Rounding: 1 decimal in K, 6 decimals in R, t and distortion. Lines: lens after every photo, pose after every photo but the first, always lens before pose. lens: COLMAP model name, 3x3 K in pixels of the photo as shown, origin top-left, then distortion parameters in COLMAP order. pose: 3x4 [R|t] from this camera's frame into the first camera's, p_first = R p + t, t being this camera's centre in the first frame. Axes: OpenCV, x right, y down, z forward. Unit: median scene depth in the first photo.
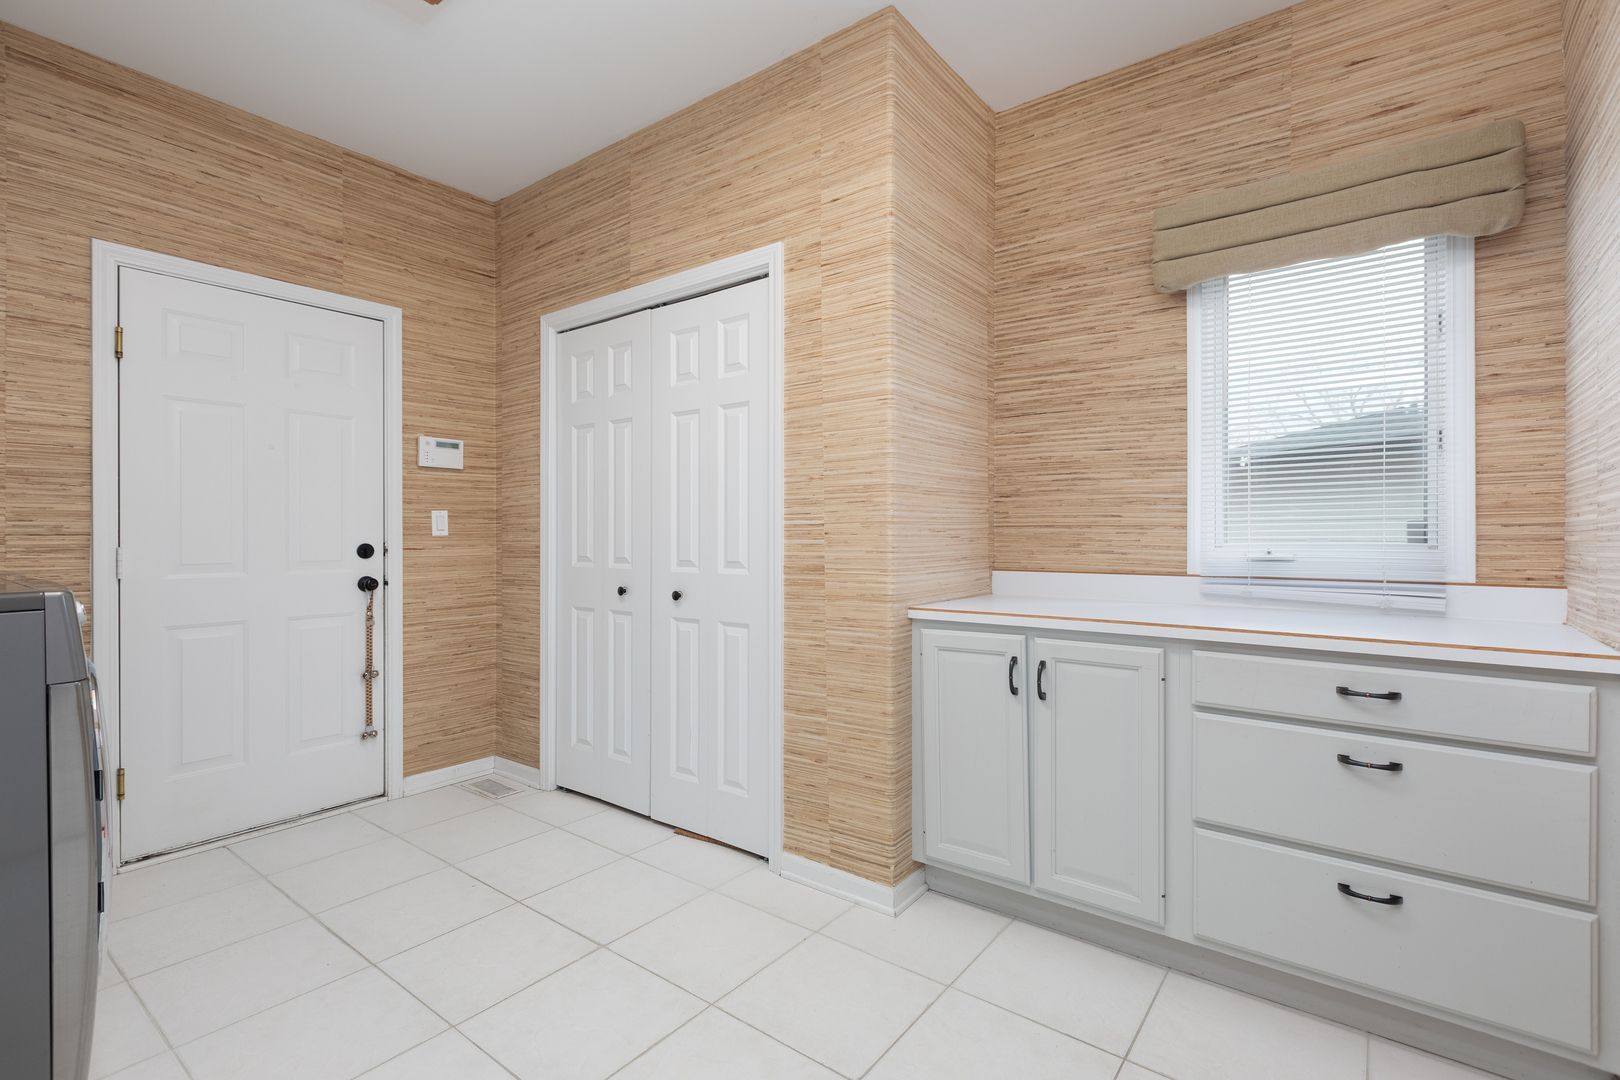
lens RADIAL K [[740.5, 0, 798.9], [0, 740.5, 532.5], [0, 0, 1]] dist [0.008427, -0.001437]
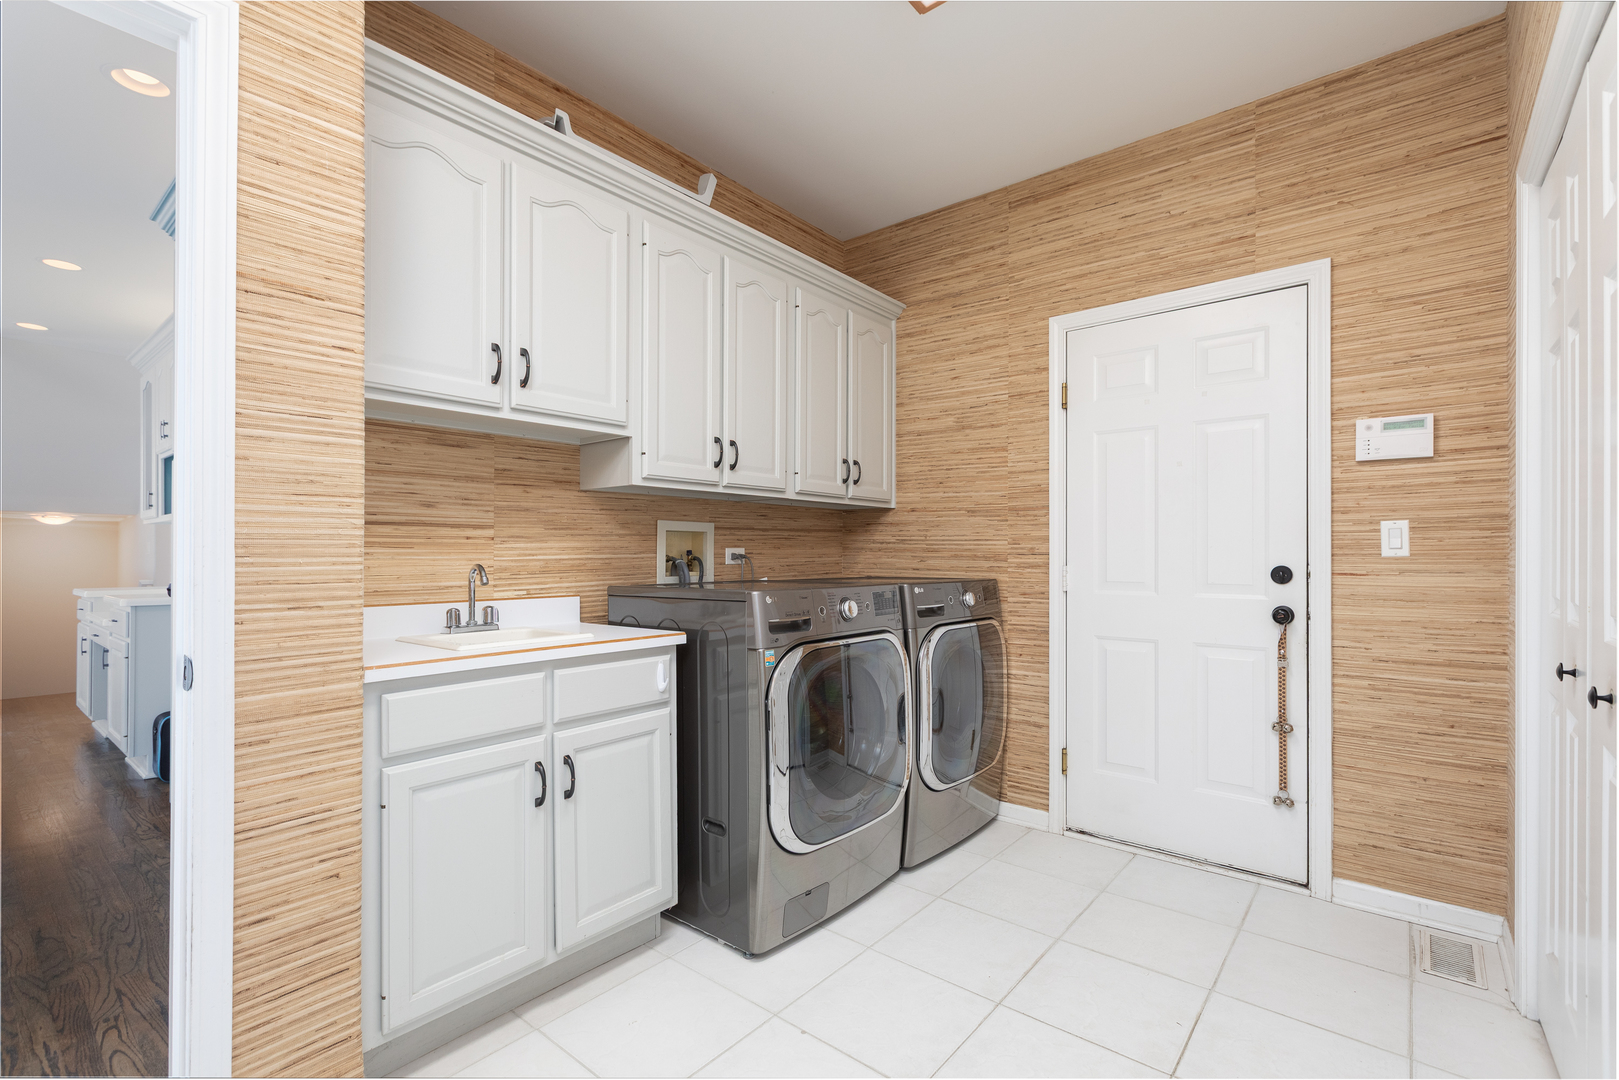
lens RADIAL K [[740.0, 0, 803.6], [0, 740.0, 555.5], [0, 0, 1]] dist [0.008427, -0.001437]
pose [[-0.021023, -0.003593, -0.999773, 0.239165], [-0.003417, 0.999988, -0.003522, 0.008251], [0.999773, 0.003342, -0.021035, 0.482994]]
